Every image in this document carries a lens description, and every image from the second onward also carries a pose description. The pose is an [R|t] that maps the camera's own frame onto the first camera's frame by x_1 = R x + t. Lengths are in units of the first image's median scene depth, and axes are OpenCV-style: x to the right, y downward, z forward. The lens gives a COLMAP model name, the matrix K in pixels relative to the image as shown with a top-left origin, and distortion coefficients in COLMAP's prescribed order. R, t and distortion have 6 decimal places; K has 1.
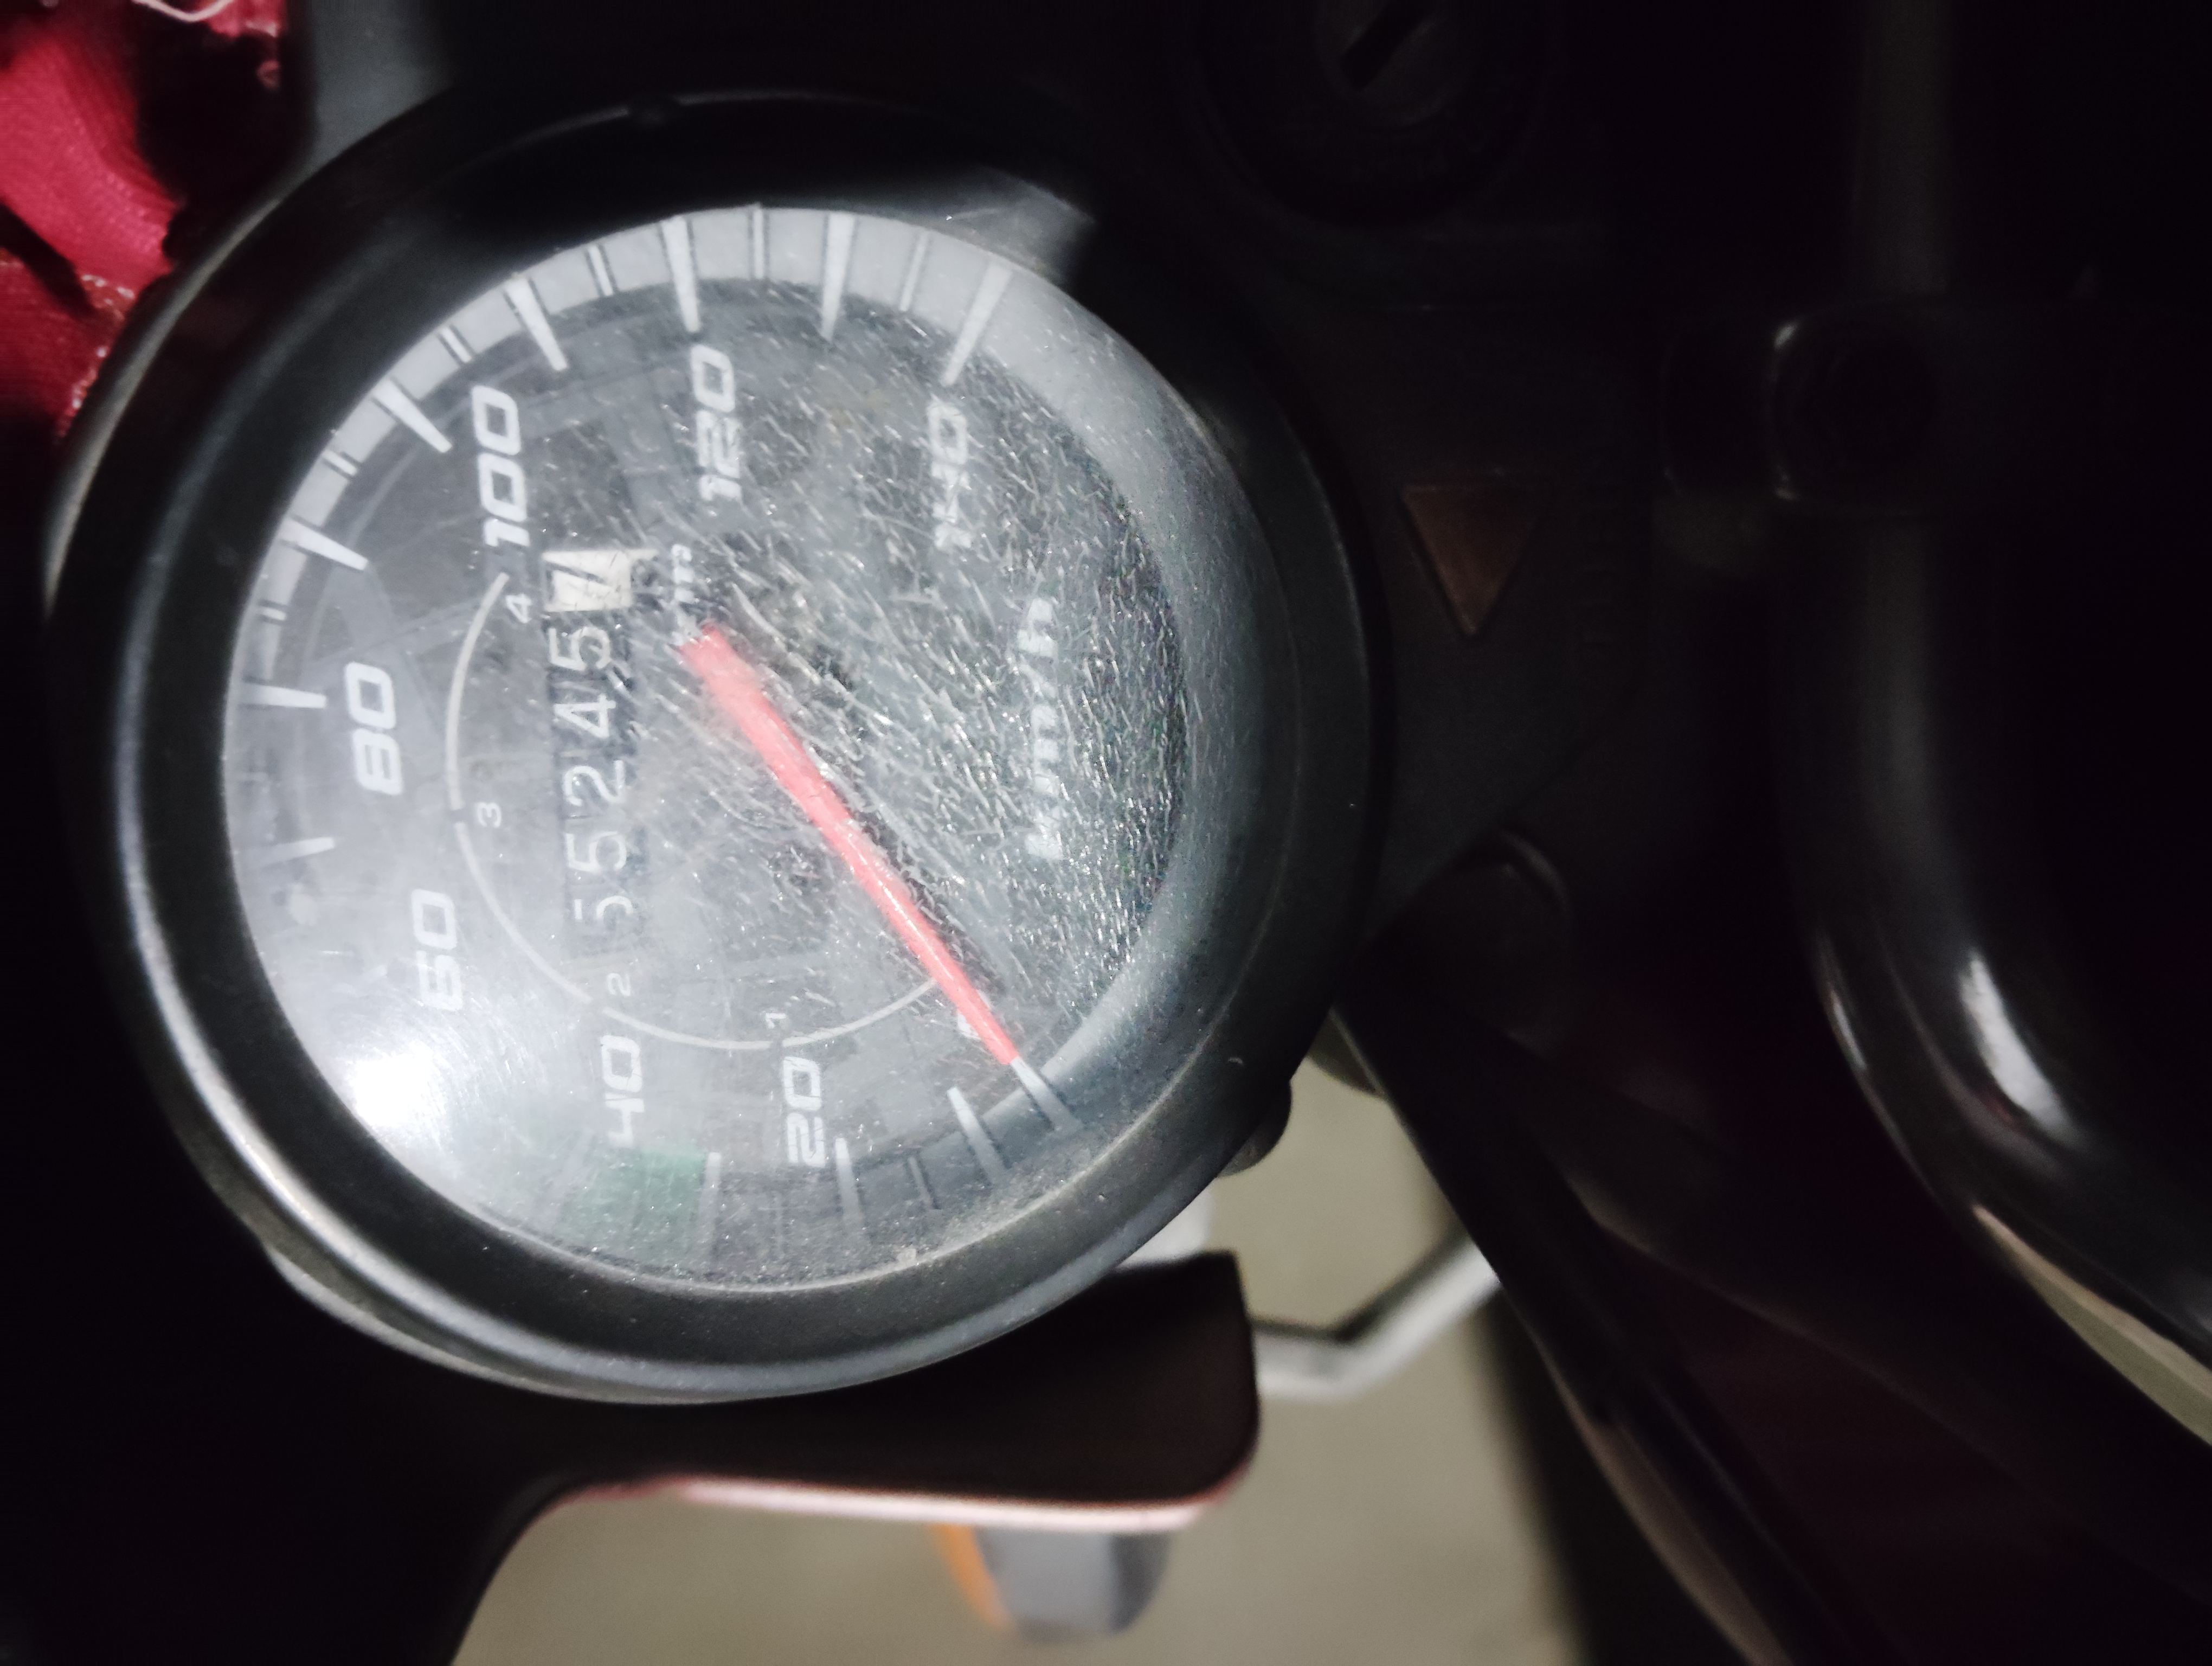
lens RADIAL K [[1859.9, 0, 1106.0], [0, 1859.9, 833.0], [0, 0, 1]] dist [0.073188, -0.334399]
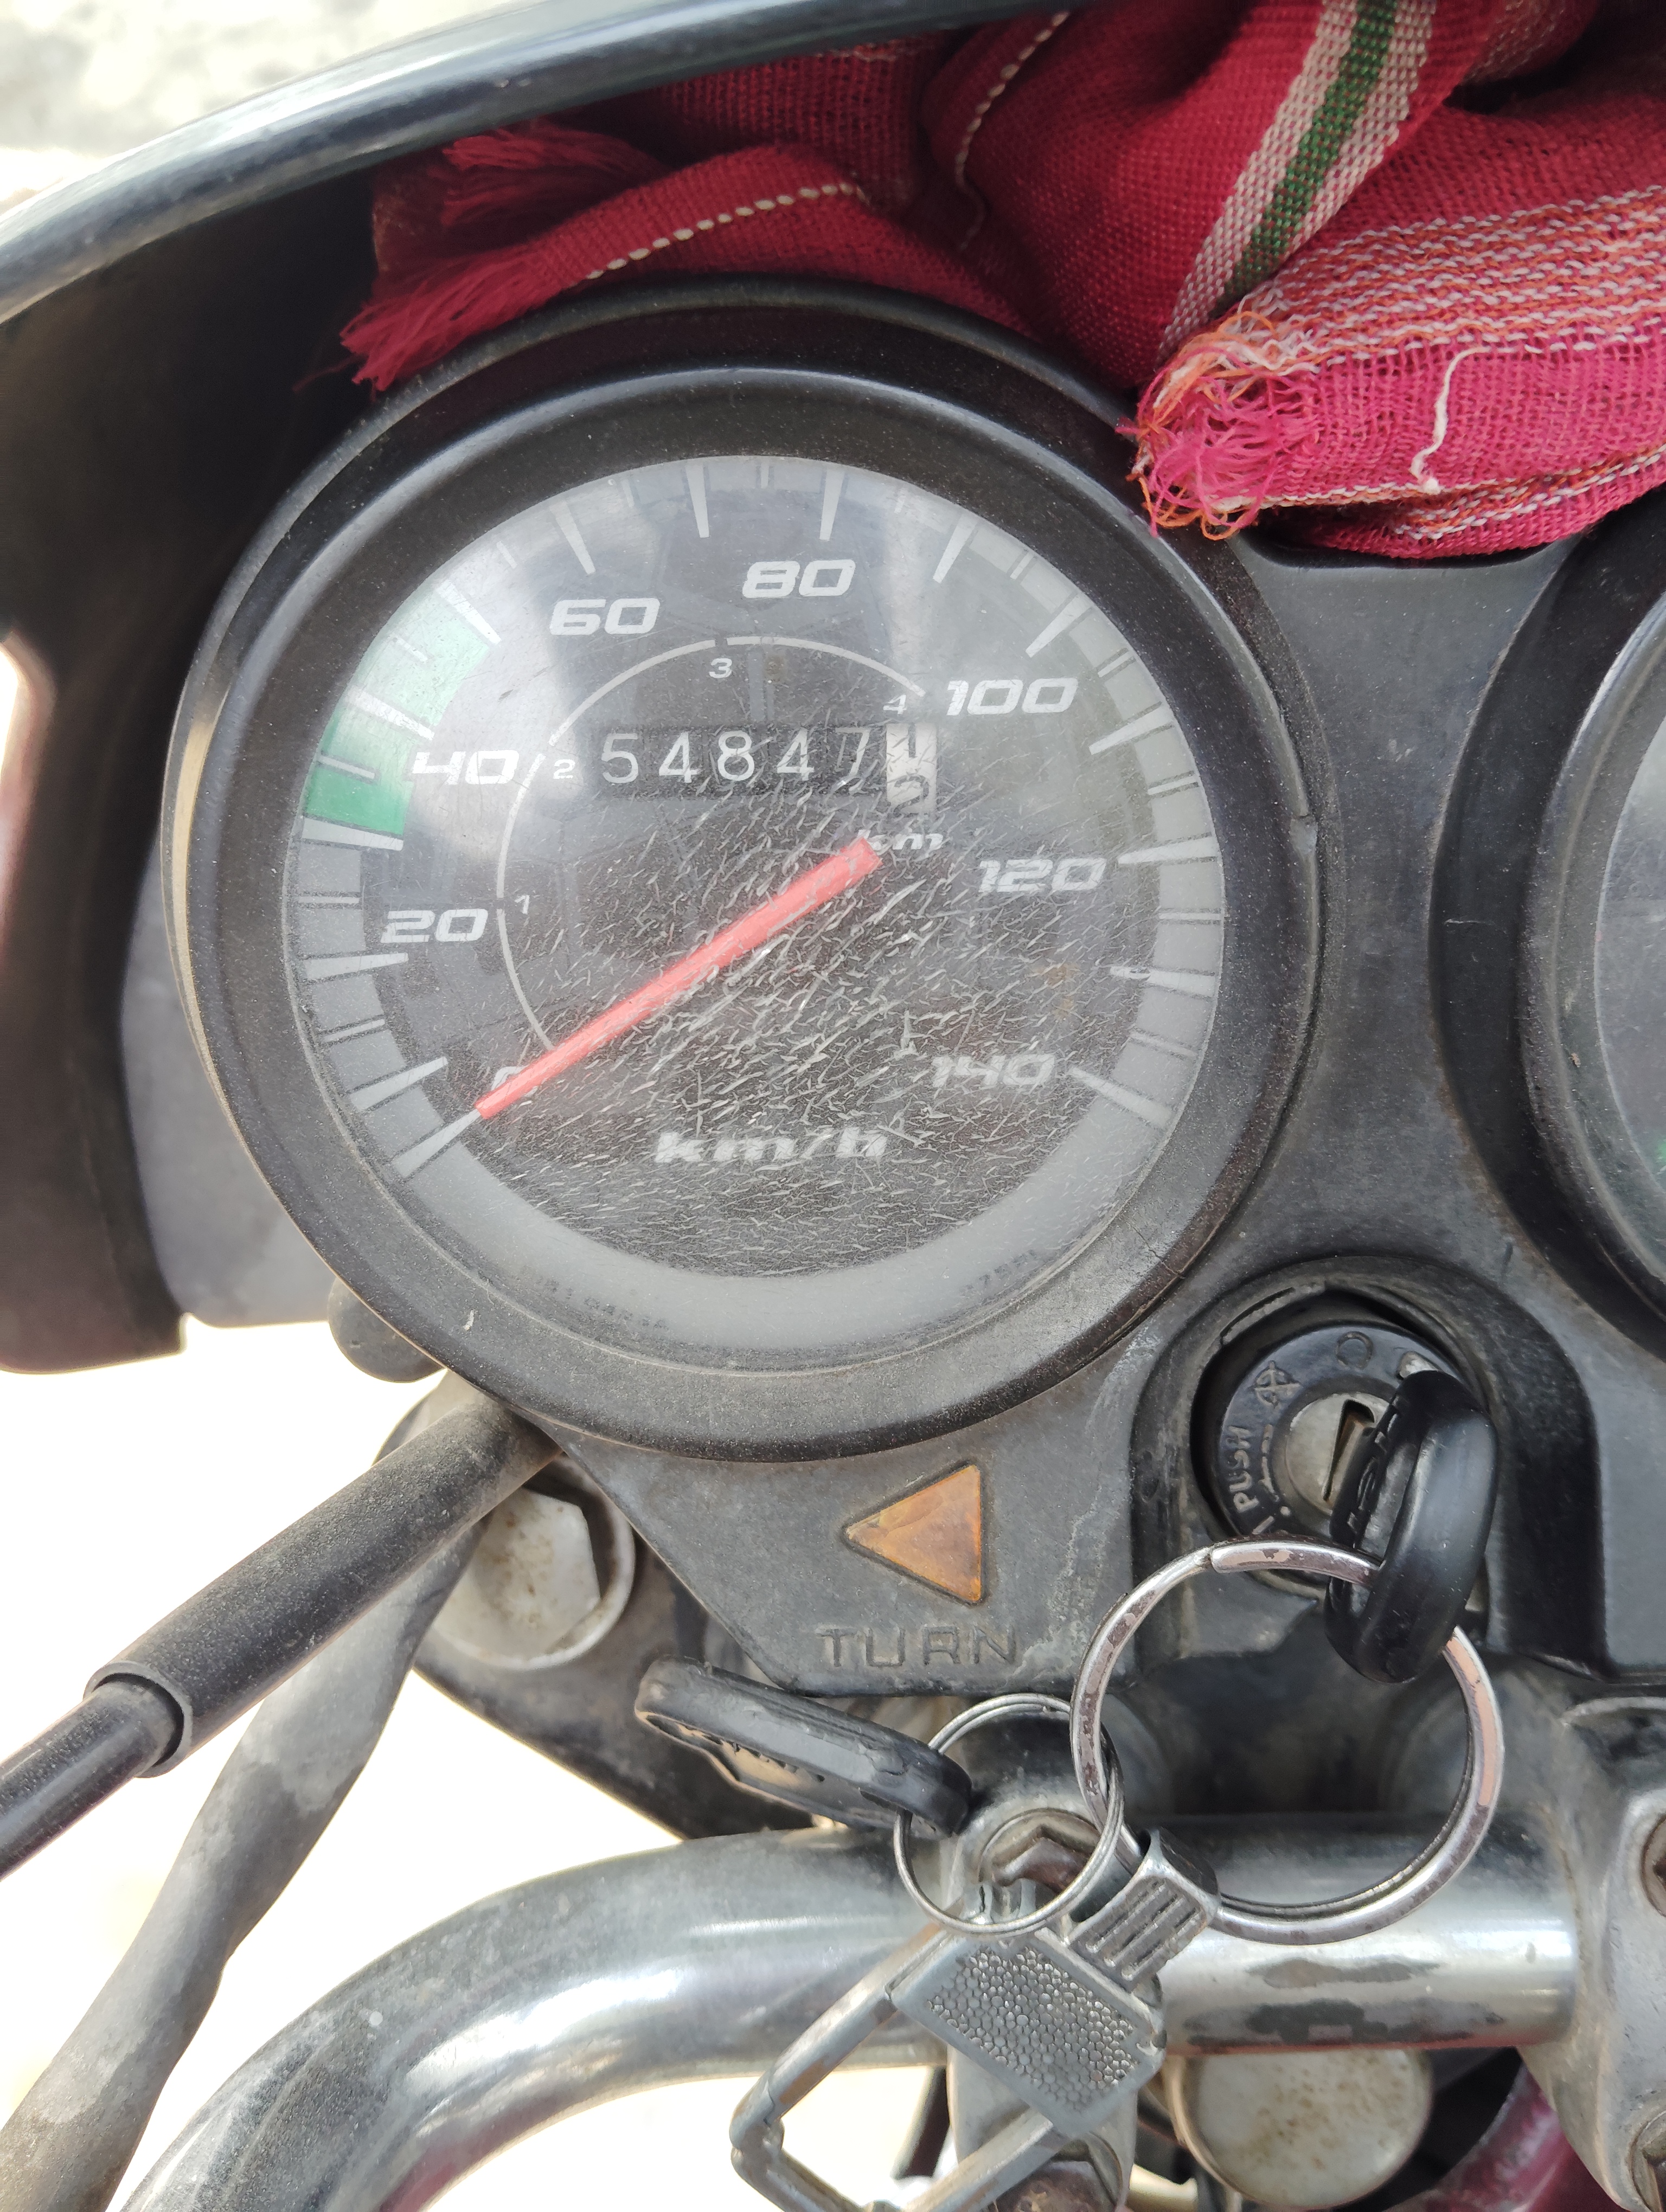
lens RADIAL K [[1859.9, 0, 833.0], [0, 1859.9, 1106.0], [0, 0, 1]] dist [0.073188, -0.334399]
pose [[-0.005633, 0.995787, -0.091519, 0.049126], [-0.982124, -0.022729, -0.186859, 0.133477], [-0.188152, 0.088830, 0.978115, -0.131823]]
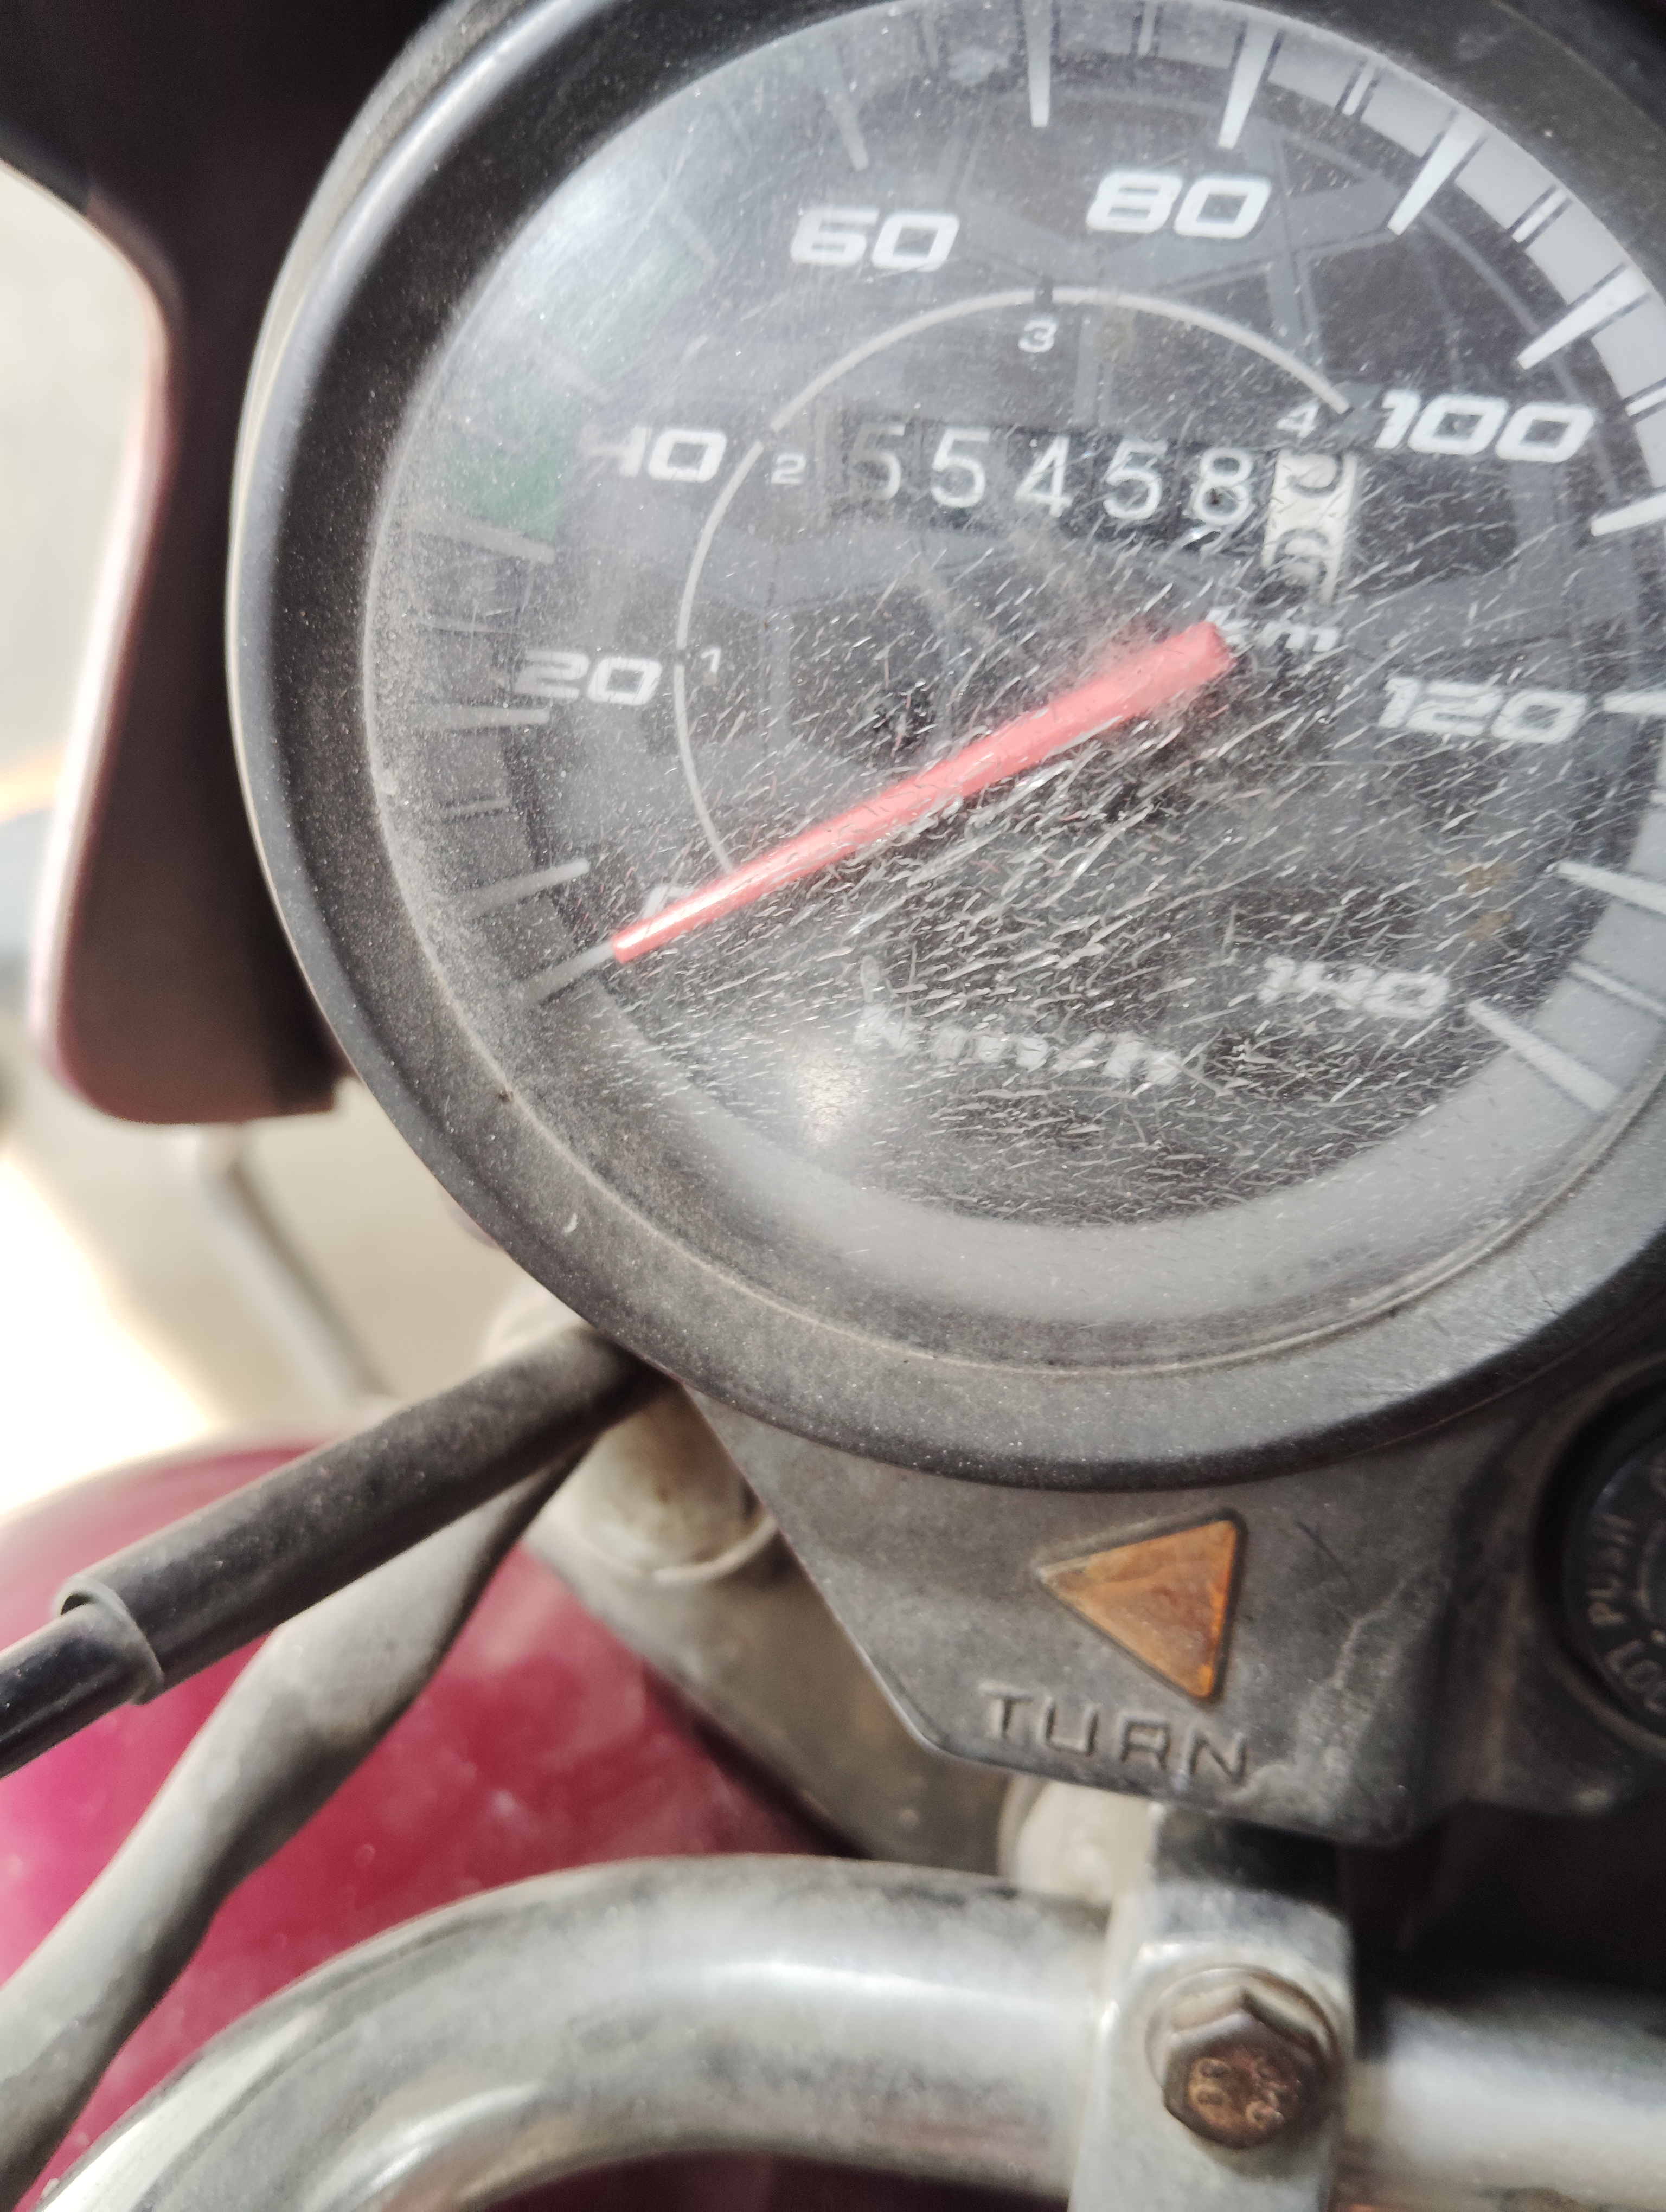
lens RADIAL K [[1883.4, 0, 833.0], [0, 1883.4, 1106.0], [0, 0, 1]] dist [0.051103, -0.215570]
pose [[-0.154467, 0.985968, 0.063305, -0.054626], [-0.987684, -0.152484, -0.035070, 0.052311], [-0.024924, -0.067942, 0.997378, 0.207858]]
